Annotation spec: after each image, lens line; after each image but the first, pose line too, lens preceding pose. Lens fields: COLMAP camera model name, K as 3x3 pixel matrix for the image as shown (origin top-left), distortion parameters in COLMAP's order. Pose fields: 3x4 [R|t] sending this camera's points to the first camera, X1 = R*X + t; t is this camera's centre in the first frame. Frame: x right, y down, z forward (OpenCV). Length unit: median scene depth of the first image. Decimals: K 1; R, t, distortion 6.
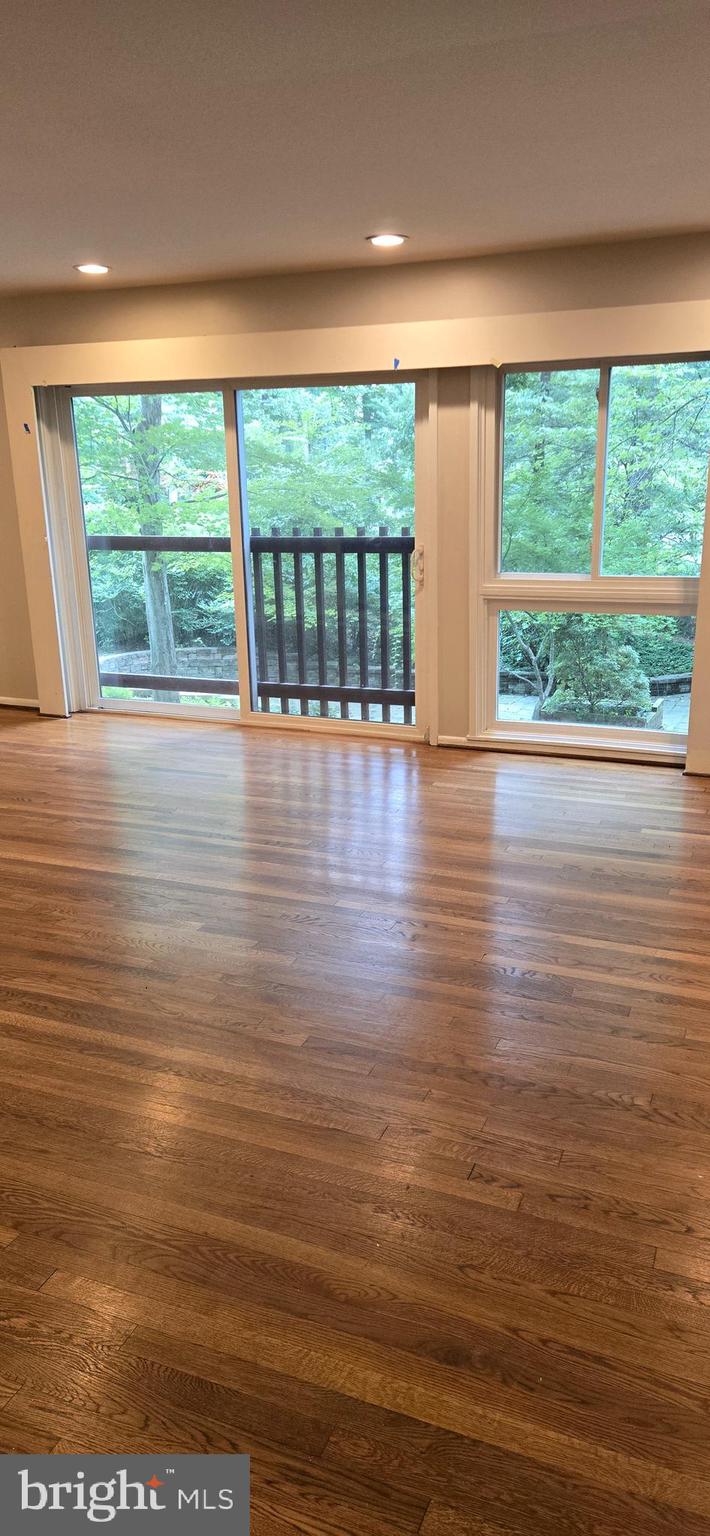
lens RADIAL K [[1012.1, 0, 355.0], [0, 1012.1, 768.0], [0, 0, 1]] dist [0.100540, -0.066890]
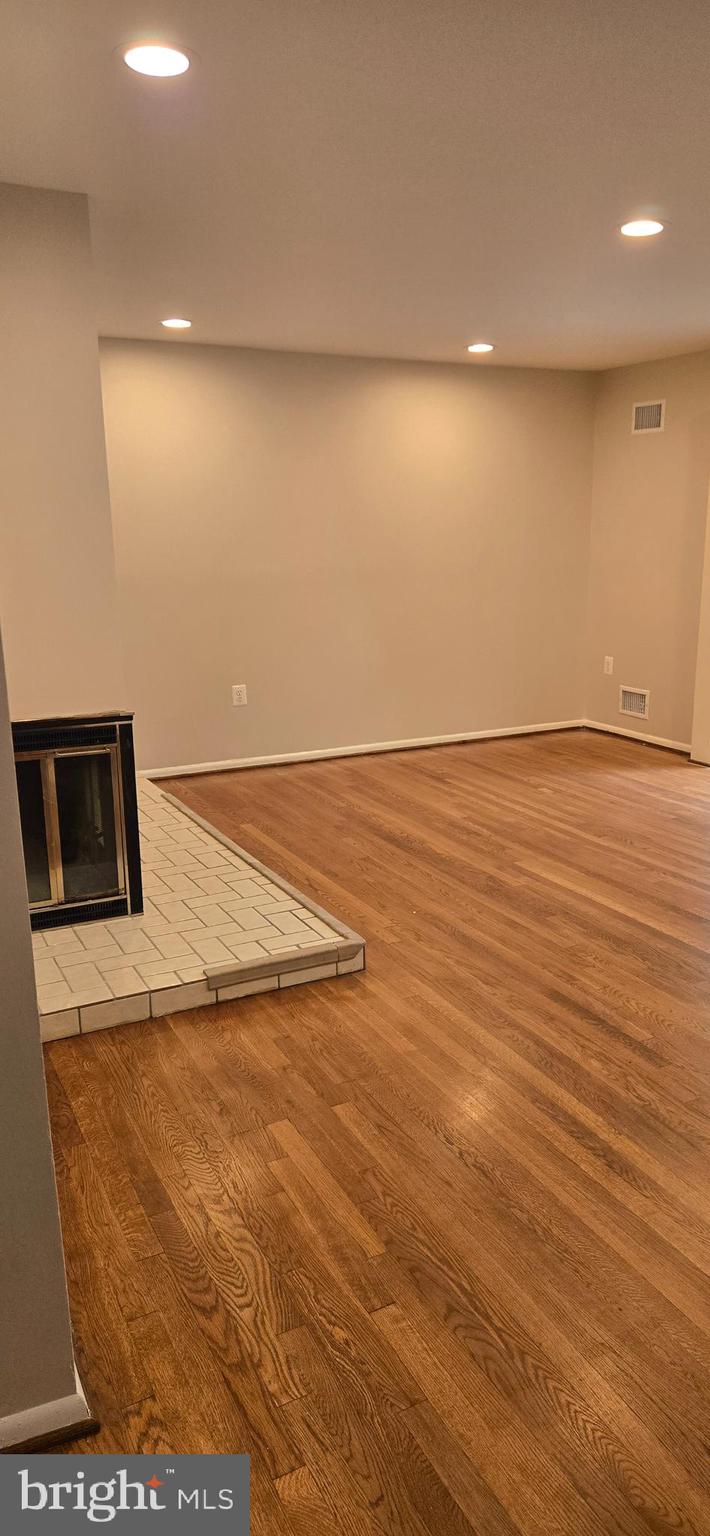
lens RADIAL K [[1012.1, 0, 355.0], [0, 1012.1, 768.0], [0, 0, 1]] dist [0.100540, -0.066890]
pose [[0.783550, 0.151869, -0.602483, 0.125884], [-0.176697, 0.984096, 0.018262, -0.022609], [0.595675, 0.092147, 0.797923, 0.079241]]
